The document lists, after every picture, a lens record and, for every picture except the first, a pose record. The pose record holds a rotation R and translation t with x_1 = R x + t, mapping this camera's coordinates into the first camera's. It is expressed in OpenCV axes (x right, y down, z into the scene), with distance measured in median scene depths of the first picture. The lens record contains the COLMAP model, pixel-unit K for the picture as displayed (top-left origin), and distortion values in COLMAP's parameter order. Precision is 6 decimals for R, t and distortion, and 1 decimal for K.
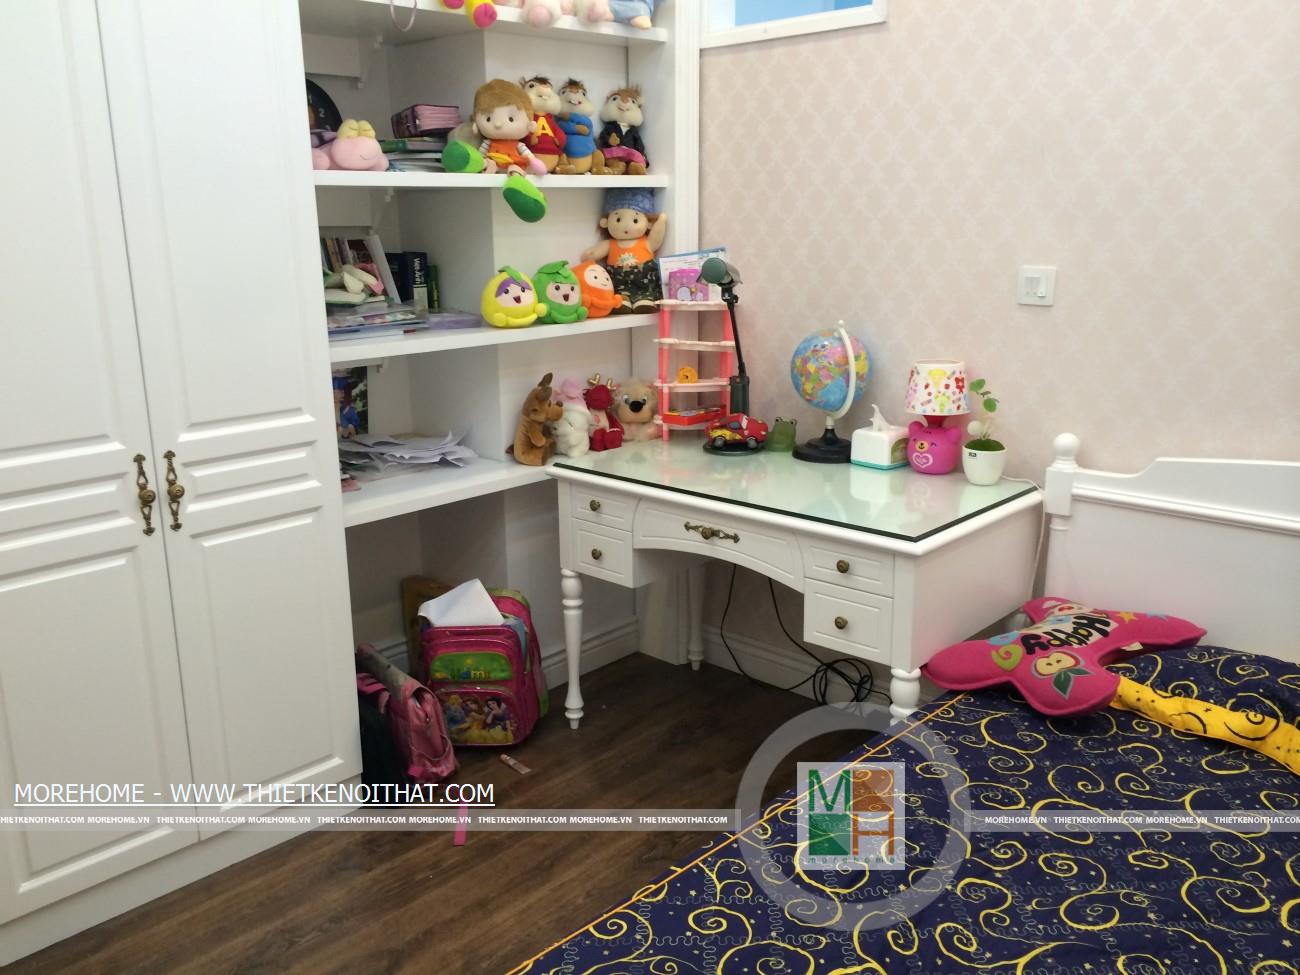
lens RADIAL K [[1106.0, 0, 650.5], [0, 1106.0, 491.1], [0, 0, 1]] dist [0.067374, -0.086724]
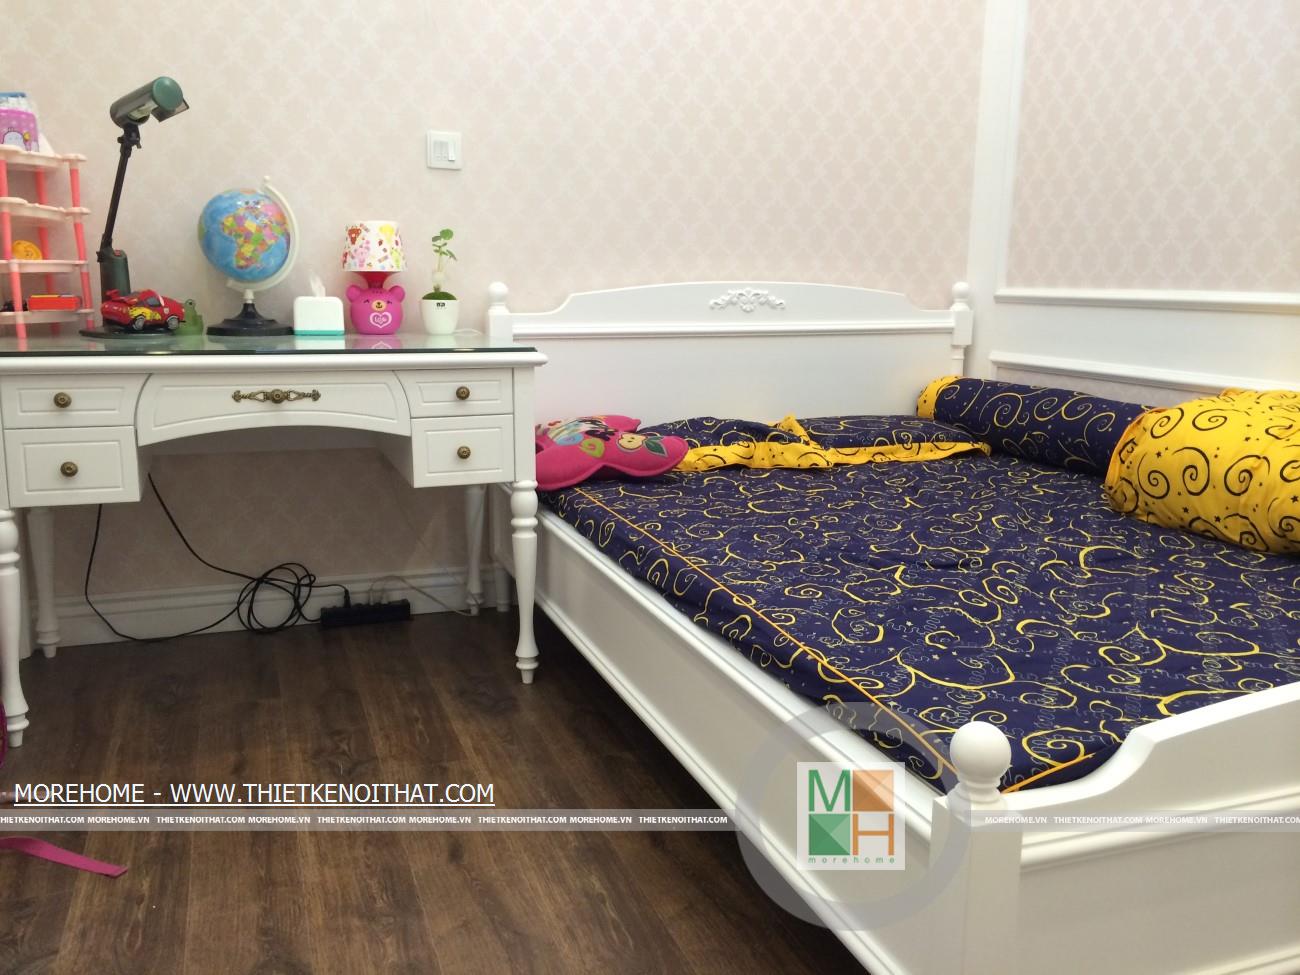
lens RADIAL K [[1106.0, 0, 650.9], [0, 1106.0, 488.8], [0, 0, 1]] dist [0.067374, -0.086724]
pose [[0.444620, -0.157249, 0.881808, -0.566808], [0.202994, 0.976545, 0.071790, 0.100974], [-0.872414, 0.147082, 0.466112, 0.349581]]
